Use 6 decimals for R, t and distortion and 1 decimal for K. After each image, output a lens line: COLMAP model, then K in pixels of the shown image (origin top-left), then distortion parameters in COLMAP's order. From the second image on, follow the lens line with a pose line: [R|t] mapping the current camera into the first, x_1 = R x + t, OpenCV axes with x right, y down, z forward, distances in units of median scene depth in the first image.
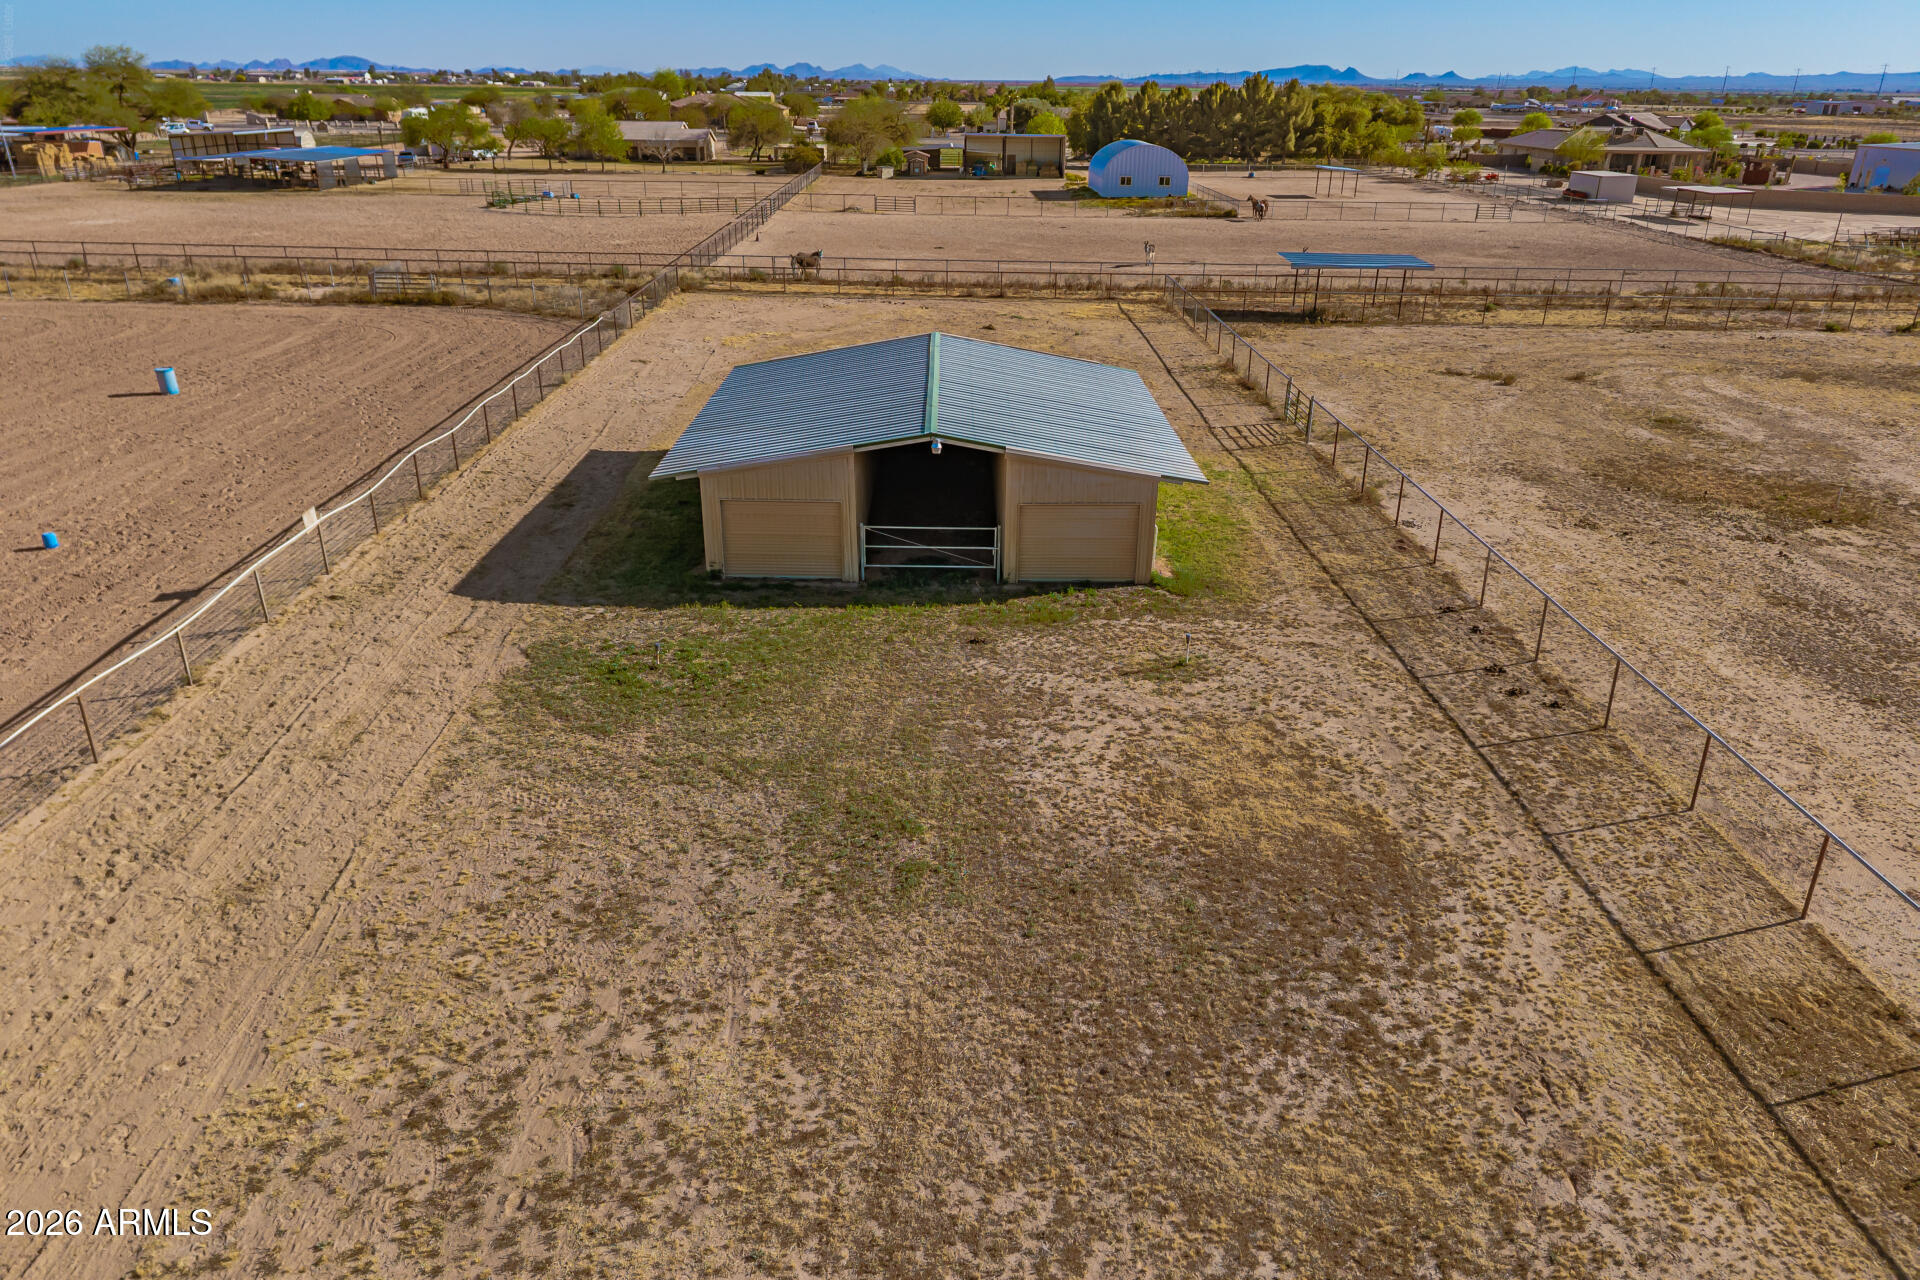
lens RADIAL K [[1276.1, 0, 956.9], [0, 1276.1, 650.5], [0, 0, 1]] dist [0.029173, -0.031354]
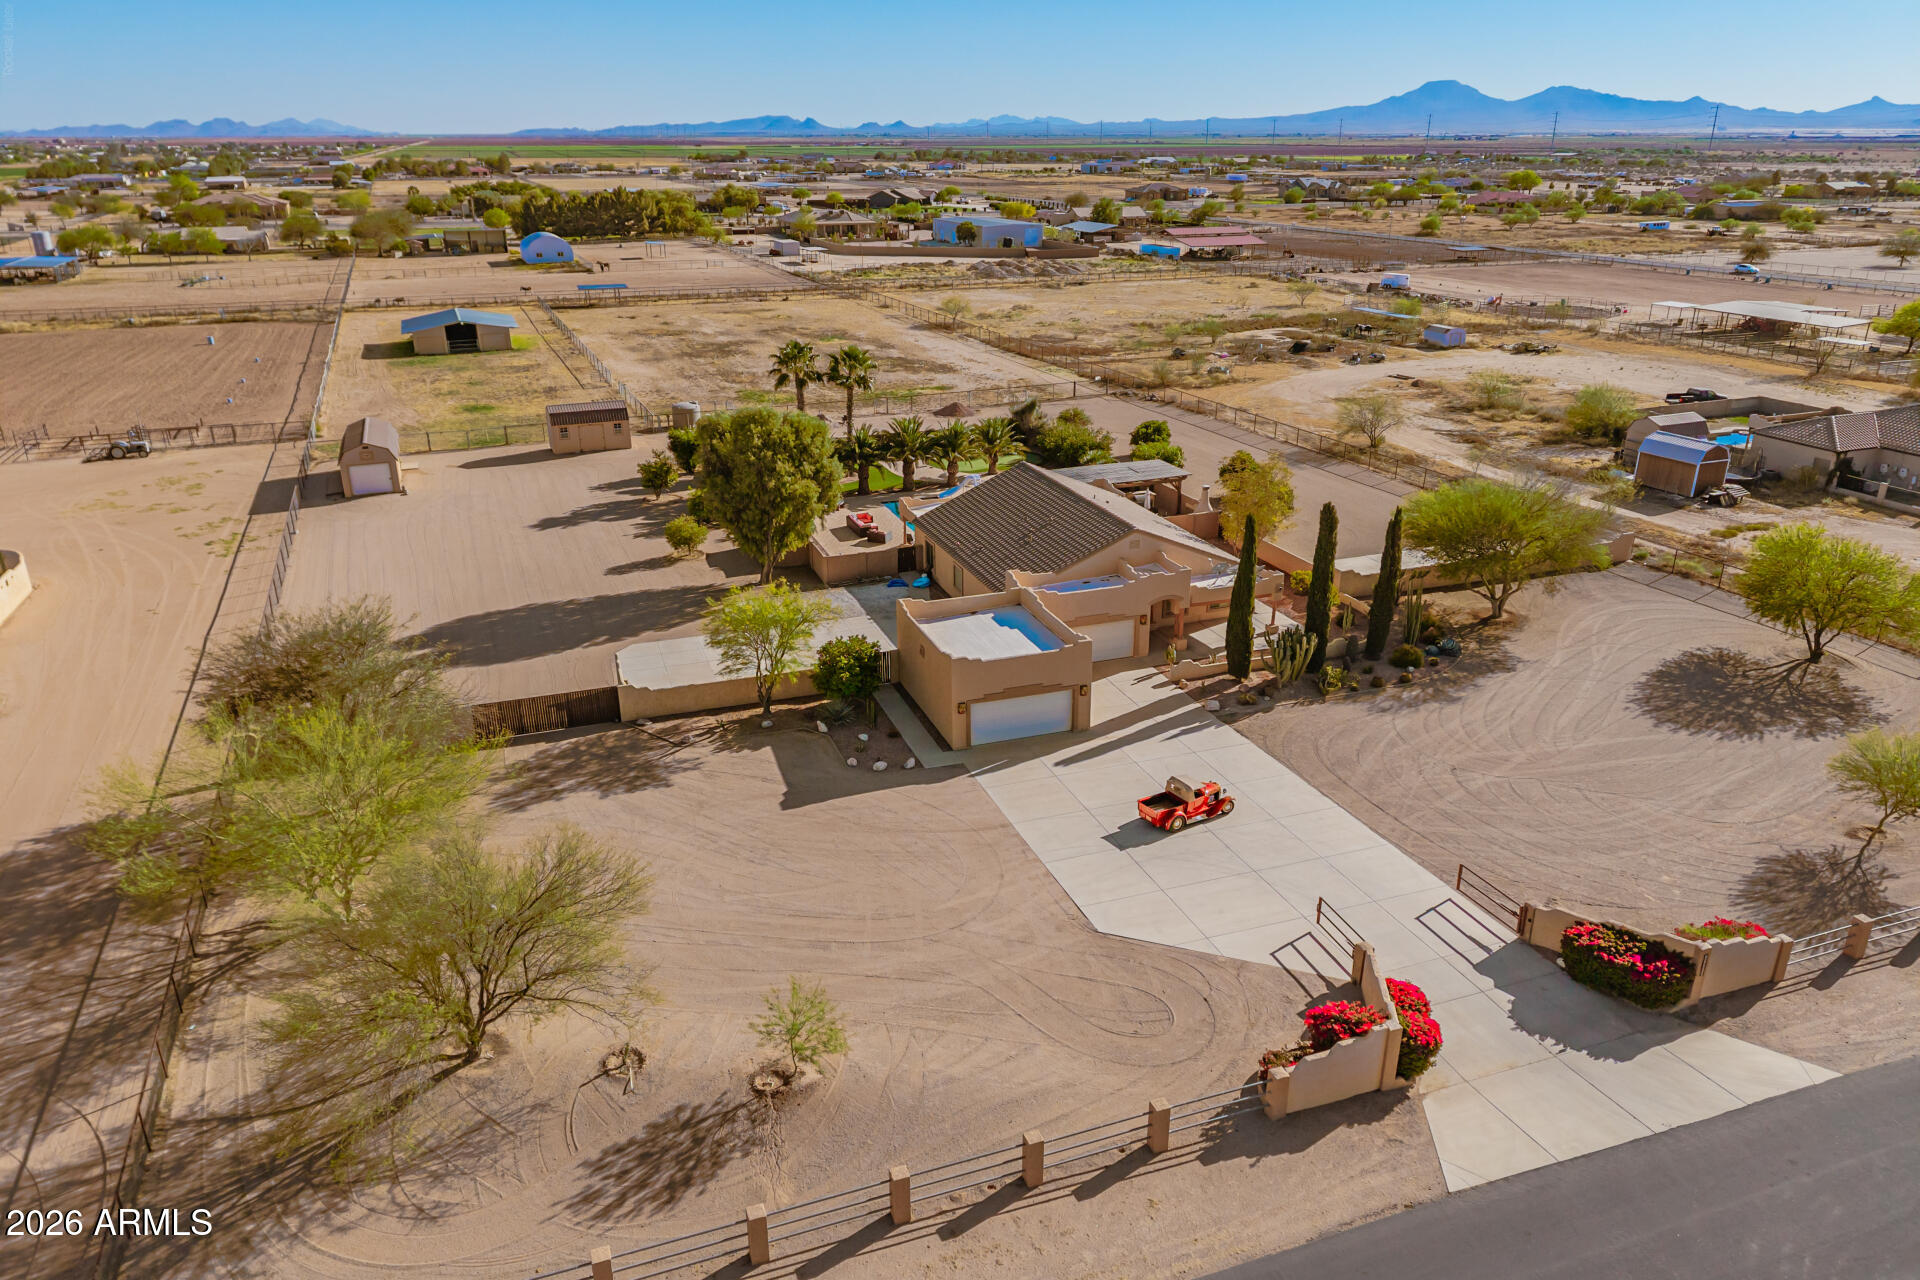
lens RADIAL K [[1276.1, 0, 952.7], [0, 1276.1, 650.4], [0, 0, 1]] dist [0.029173, -0.031354]
pose [[0.930536, -0.150474, 0.333856, -0.016014], [0.161643, 0.986833, -0.005755, 0.248185], [-0.328594, 0.059321, 0.942606, -0.738873]]
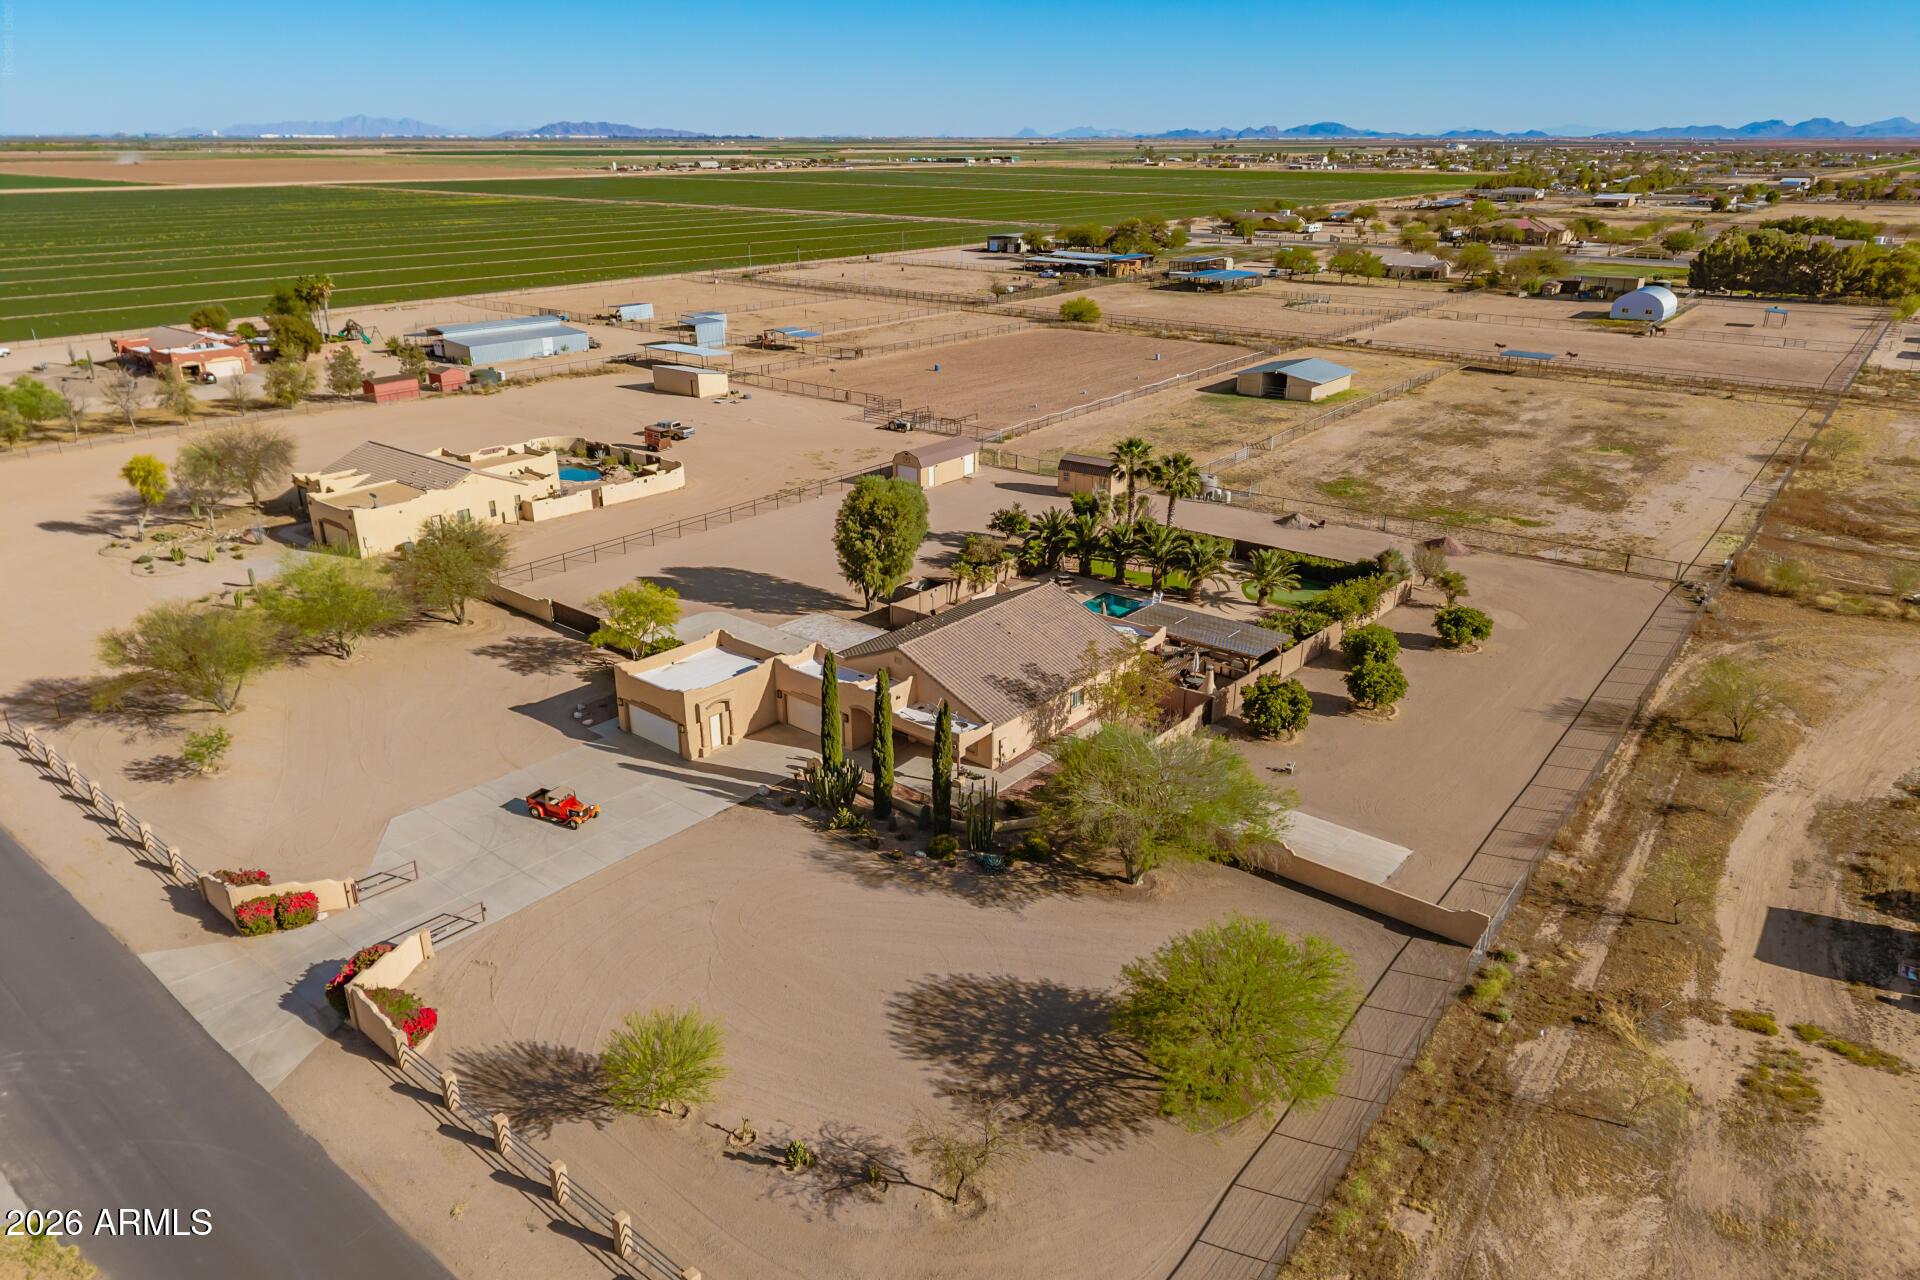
lens RADIAL K [[1276.1, 0, 968.3], [0, 1276.1, 623.1], [0, 0, 1]] dist [0.029173, -0.031354]
pose [[0.788860, 0.206619, -0.578799, 0.418995], [-0.240887, 0.970384, 0.018095, 0.198693], [0.565396, 0.125151, 0.815269, -0.742103]]
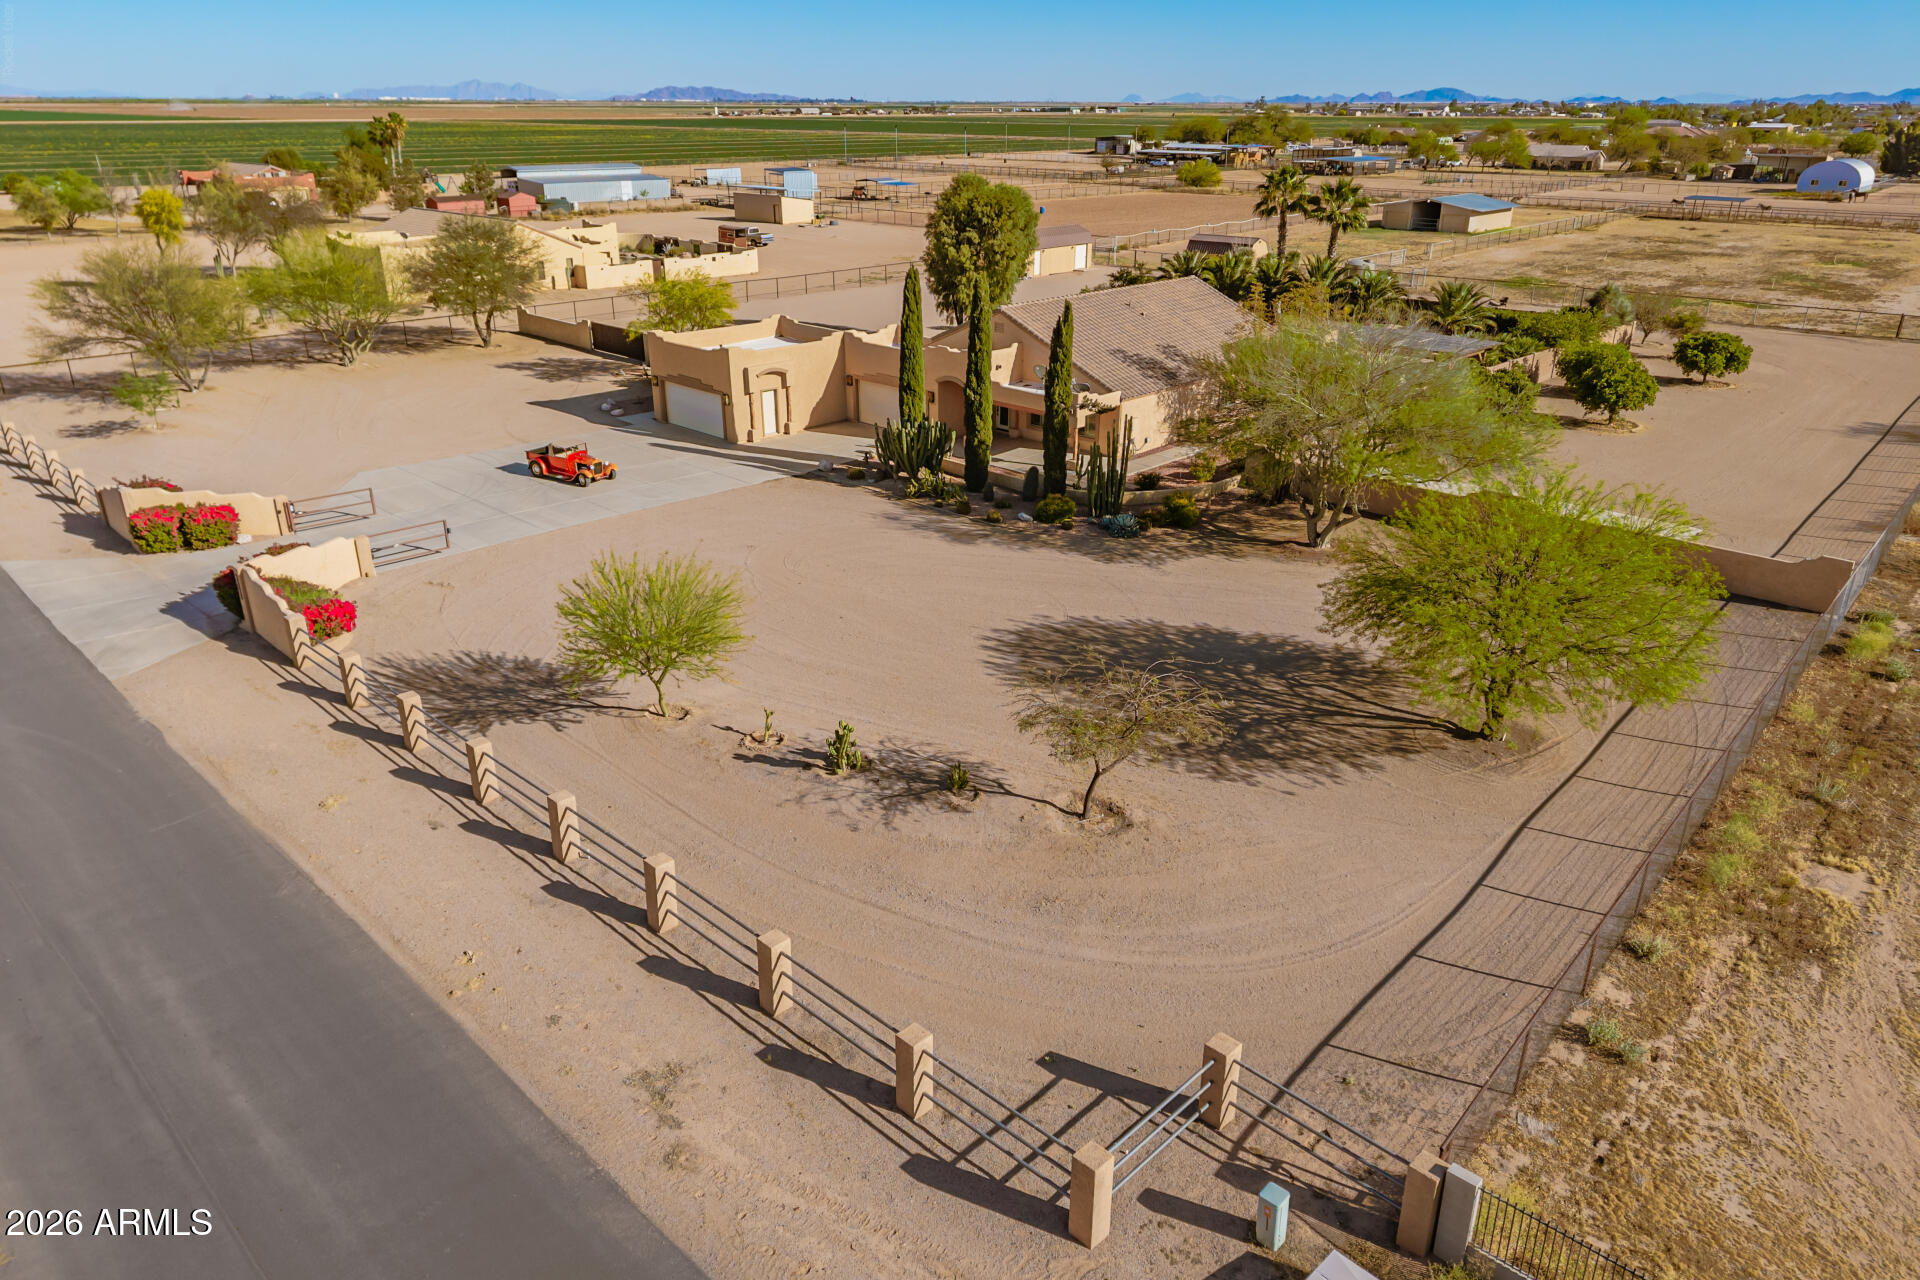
lens RADIAL K [[1276.1, 0, 970.1], [0, 1276.1, 630.2], [0, 0, 1]] dist [0.029173, -0.031354]
pose [[0.741631, 0.246699, -0.623798, 0.380216], [-0.267118, 0.961620, 0.062725, 0.280702], [0.615331, 0.120109, 0.779065, -0.664526]]
